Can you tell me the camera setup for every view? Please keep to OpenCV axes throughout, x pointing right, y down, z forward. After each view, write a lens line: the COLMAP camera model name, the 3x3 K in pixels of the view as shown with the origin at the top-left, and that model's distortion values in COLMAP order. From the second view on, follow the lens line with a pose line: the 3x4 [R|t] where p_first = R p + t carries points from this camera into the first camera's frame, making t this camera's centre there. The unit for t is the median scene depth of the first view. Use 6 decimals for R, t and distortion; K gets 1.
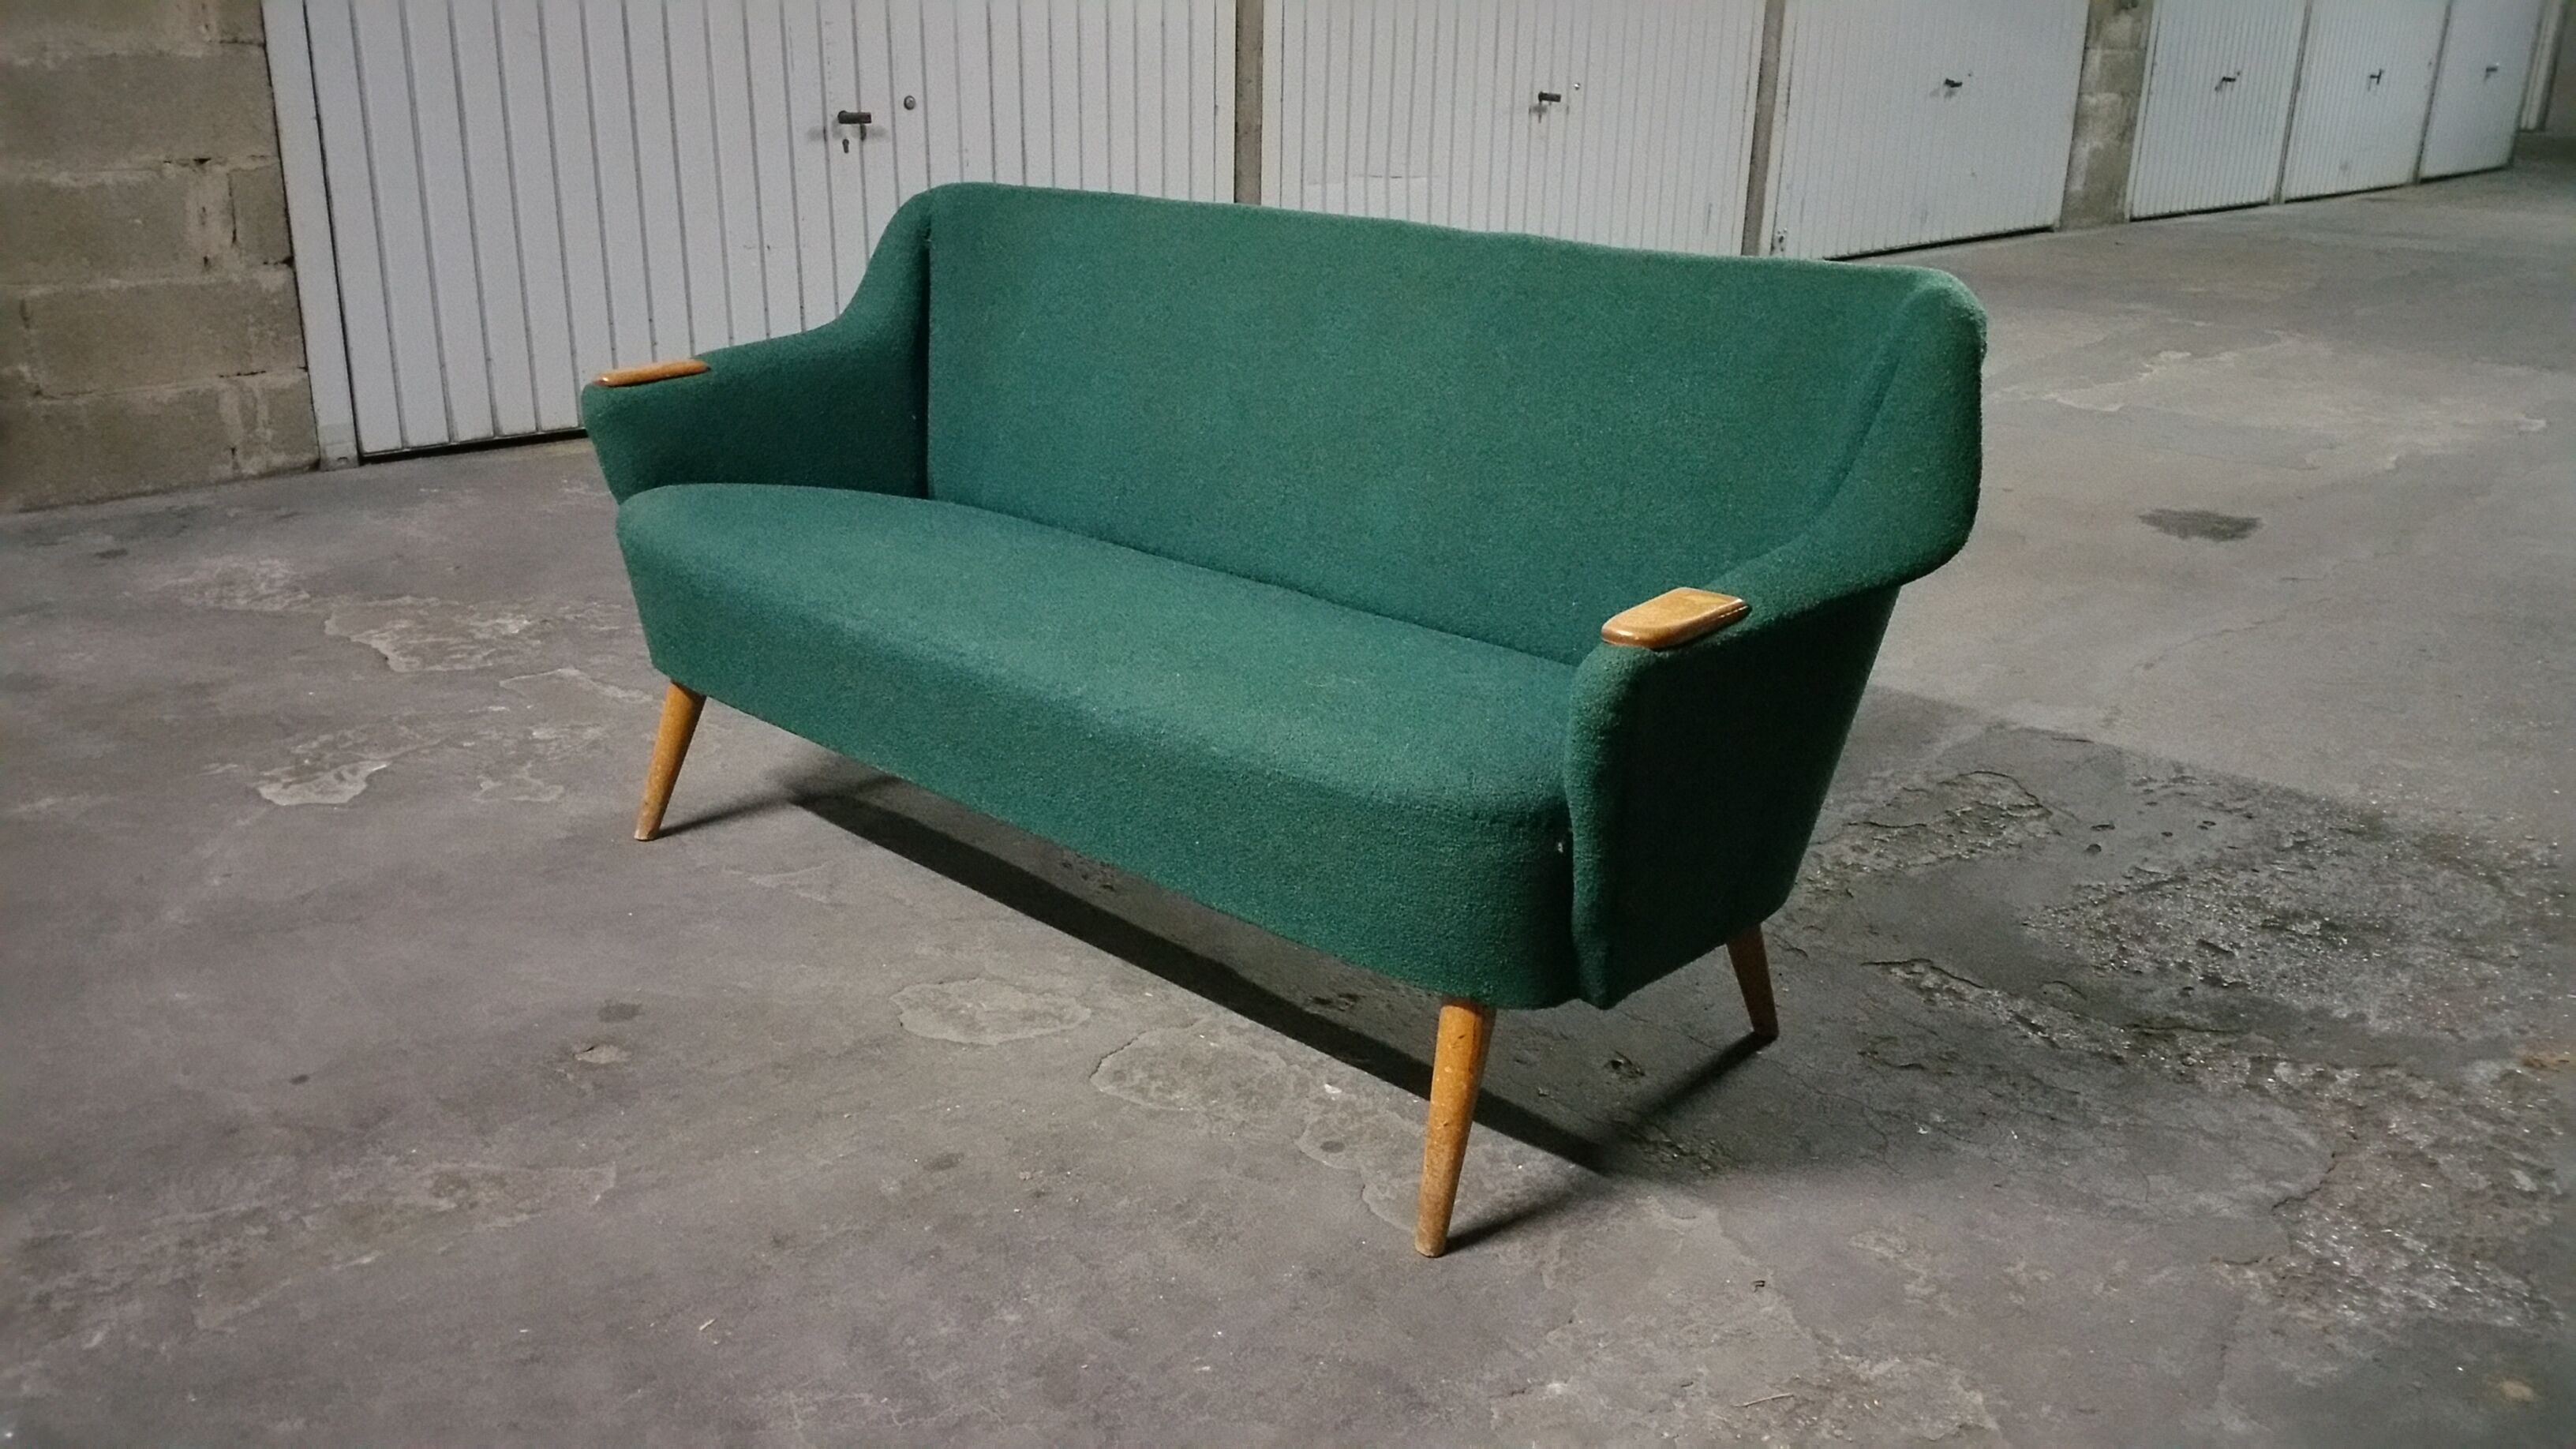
lens RADIAL K [[2148.3, 0, 1286.1], [0, 2148.3, 735.0], [0, 0, 1]] dist [0.053594, -0.125006]
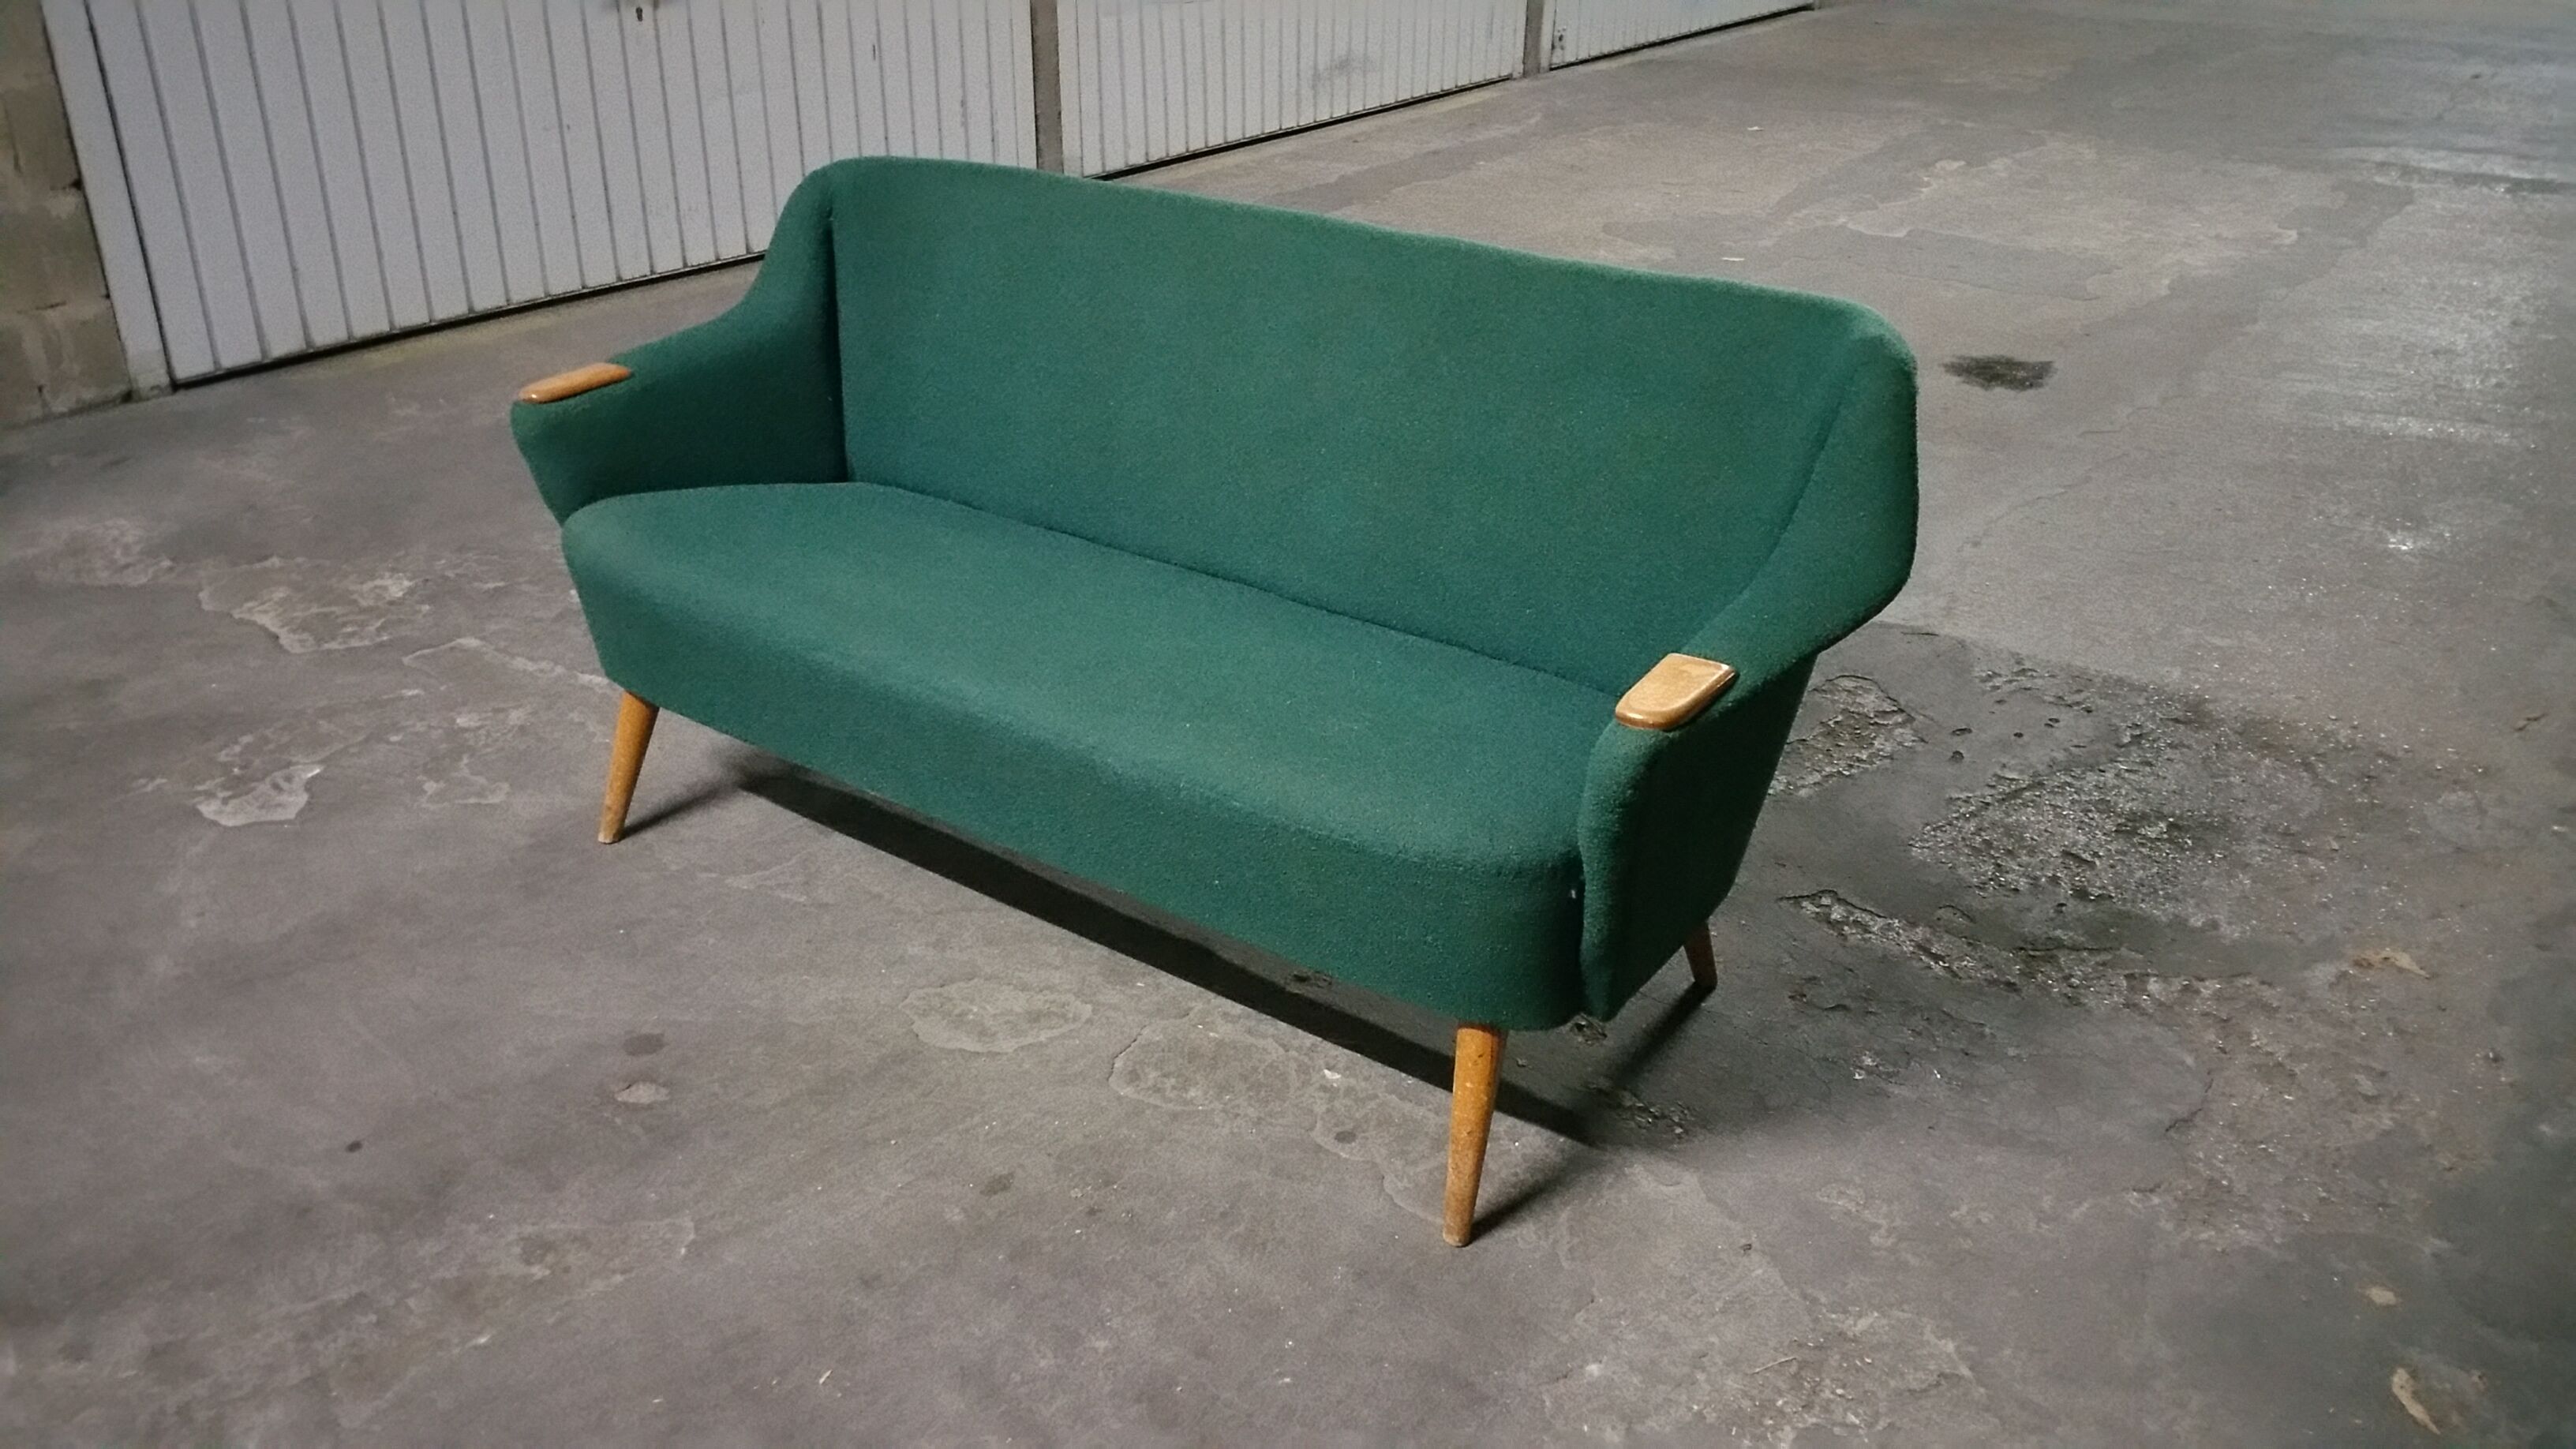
lens RADIAL K [[2148.3, 0, 1286.1], [0, 2148.3, 735.0], [0, 0, 1]] dist [0.053594, -0.125006]
pose [[0.992657, -0.061703, 0.104043, -0.098655], [0.050136, 0.992629, 0.110340, -0.121242], [-0.110084, -0.104313, 0.988433, -0.056596]]
